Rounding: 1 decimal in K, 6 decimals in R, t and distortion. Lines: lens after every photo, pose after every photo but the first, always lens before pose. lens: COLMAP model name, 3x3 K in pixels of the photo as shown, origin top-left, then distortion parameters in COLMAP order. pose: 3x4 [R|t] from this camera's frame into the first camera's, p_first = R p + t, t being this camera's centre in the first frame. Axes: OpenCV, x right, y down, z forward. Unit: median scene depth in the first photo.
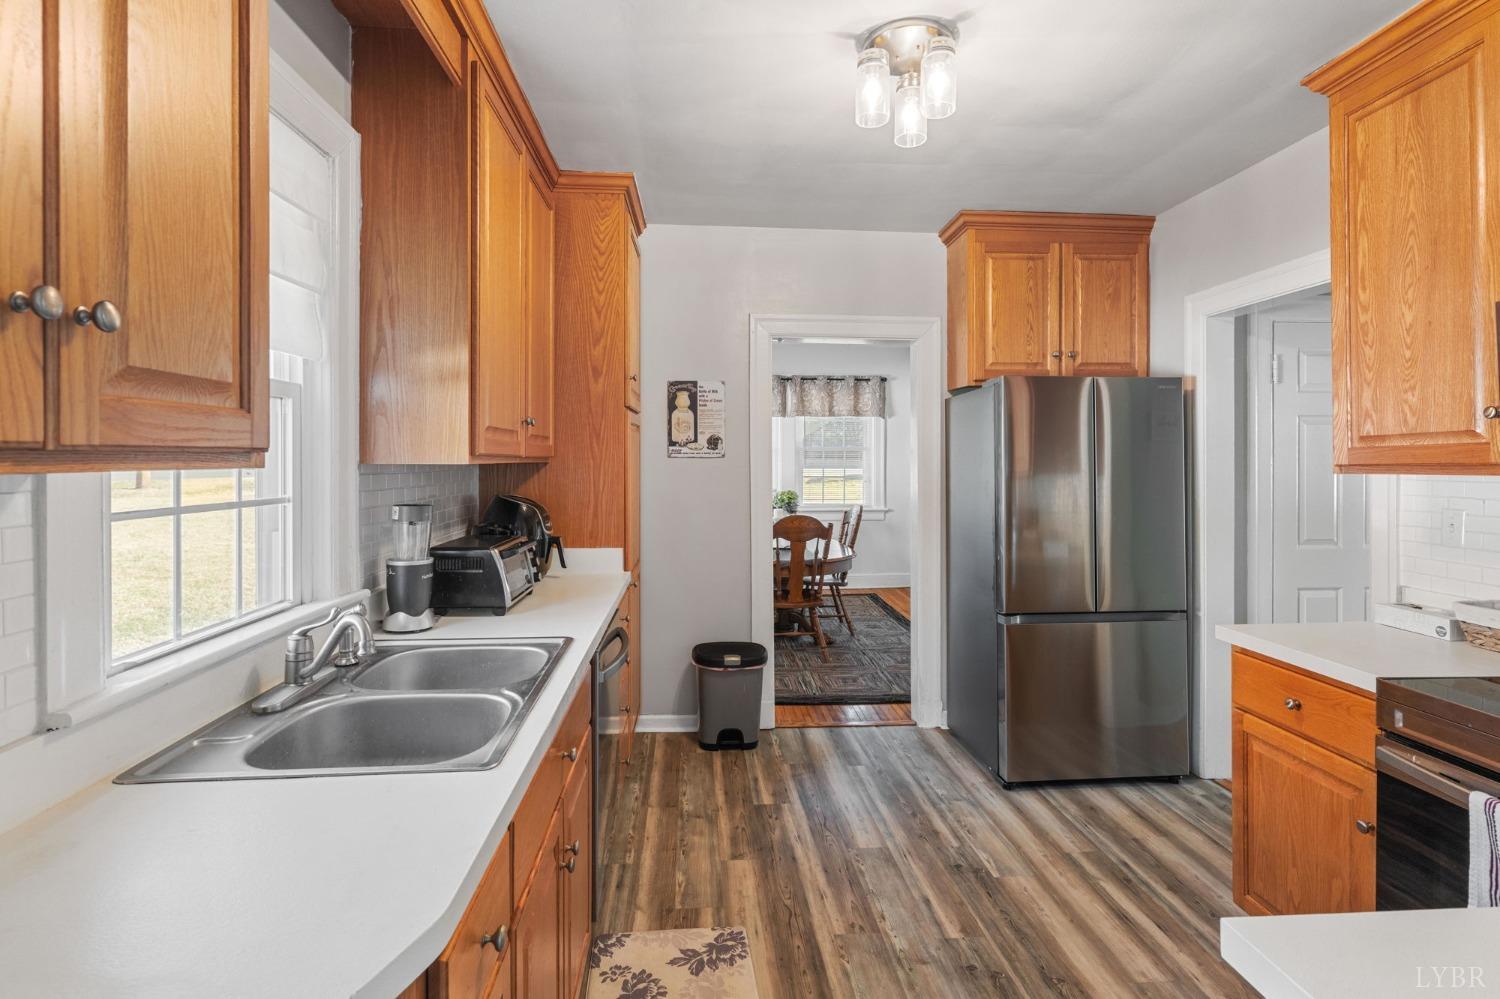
lens RADIAL K [[716.5, 0, 725.2], [0, 716.5, 462.0], [0, 0, 1]] dist [-0.001454, 0.000197]
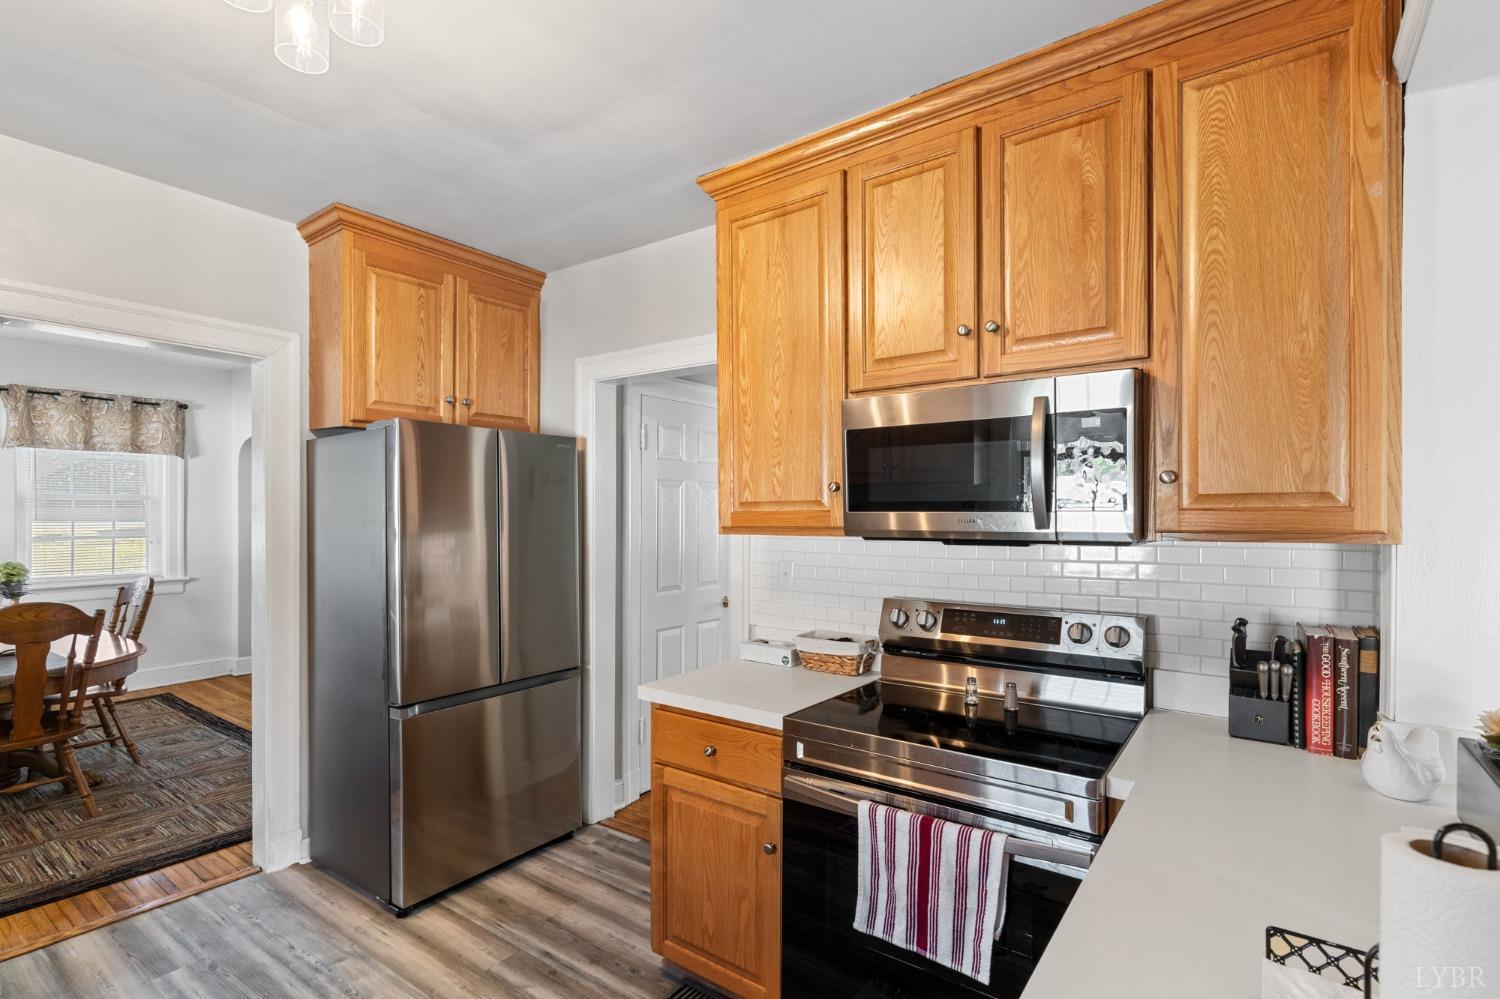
lens RADIAL K [[716.5, 0, 746.0], [0, 716.5, 512.4], [0, 0, 1]] dist [-0.001454, 0.000197]
pose [[0.618073, -0.000797, 0.786120, -0.012460], [-0.000784, 0.999998, 0.001630, -0.013940], [-0.786120, -0.001624, 0.618072, 0.180948]]
